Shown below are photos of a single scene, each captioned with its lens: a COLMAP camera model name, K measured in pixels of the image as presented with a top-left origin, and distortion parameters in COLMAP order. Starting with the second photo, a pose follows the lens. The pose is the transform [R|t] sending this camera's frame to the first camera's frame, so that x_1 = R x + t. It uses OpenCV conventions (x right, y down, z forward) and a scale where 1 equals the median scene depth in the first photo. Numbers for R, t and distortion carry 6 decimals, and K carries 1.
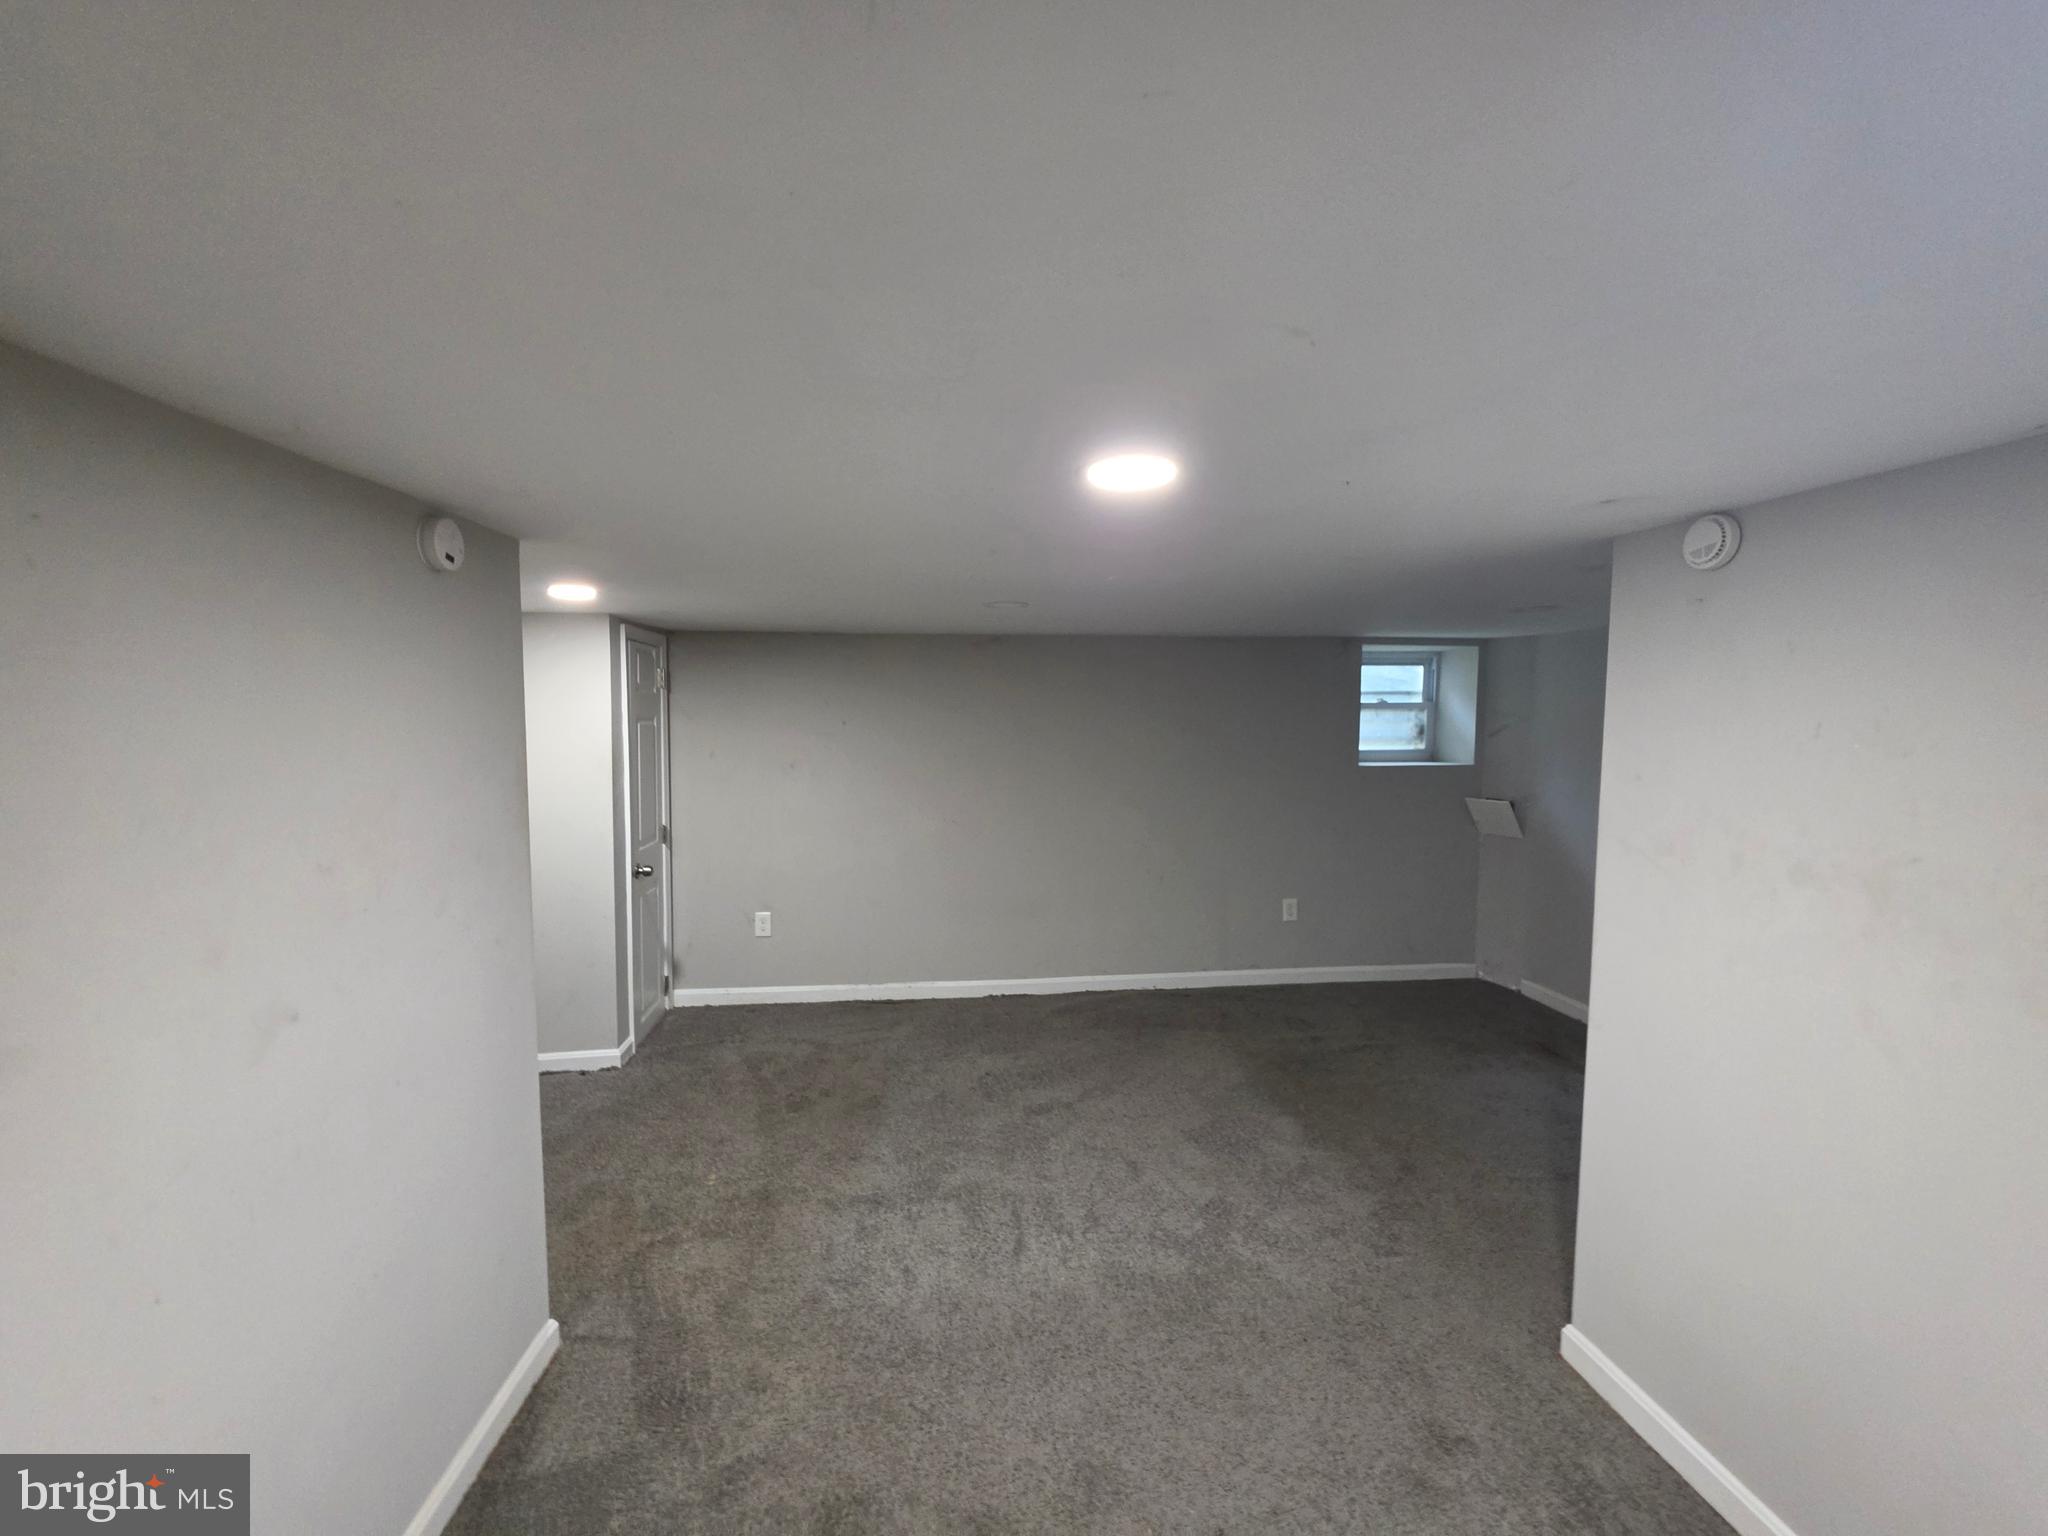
lens RADIAL K [[838.4, 0, 1018.1], [0, 838.4, 767.7], [0, 0, 1]] dist [-0.003933, 0.000212]
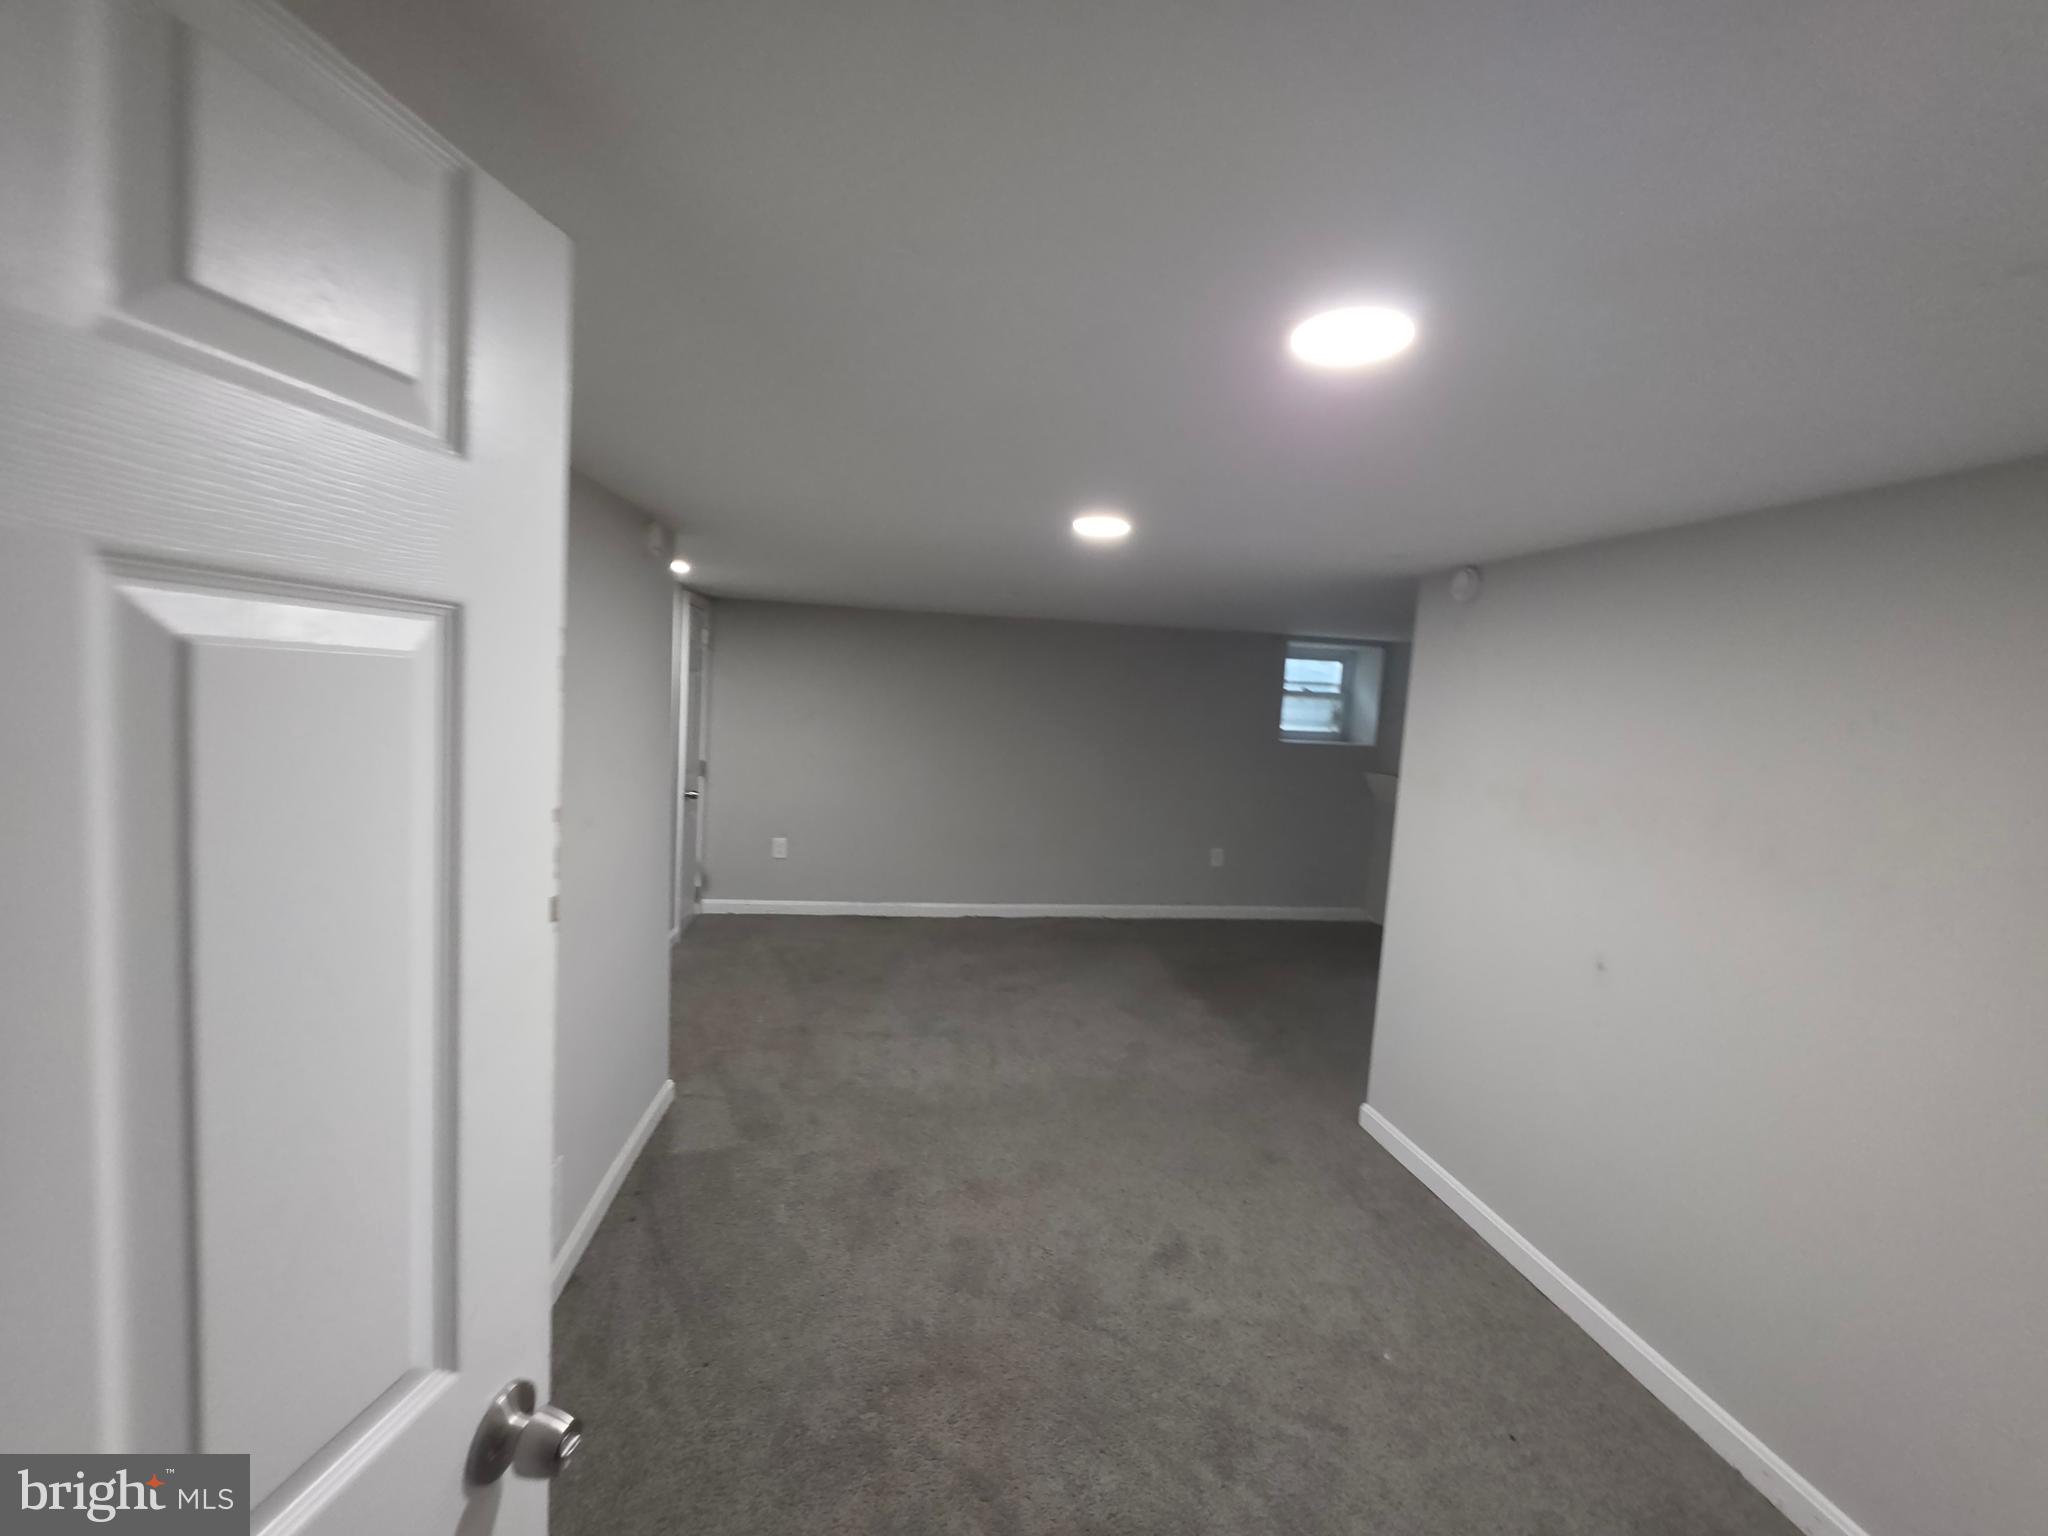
lens RADIAL K [[816.6, 0, 1001.5], [0, 816.6, 757.5], [0, 0, 1]] dist [0.000437, 0.000393]
pose [[0.998482, 0.050119, 0.022825, -0.030688], [-0.050425, 0.998643, 0.013045, 0.037835], [-0.022140, -0.014176, 0.999654, -0.250957]]
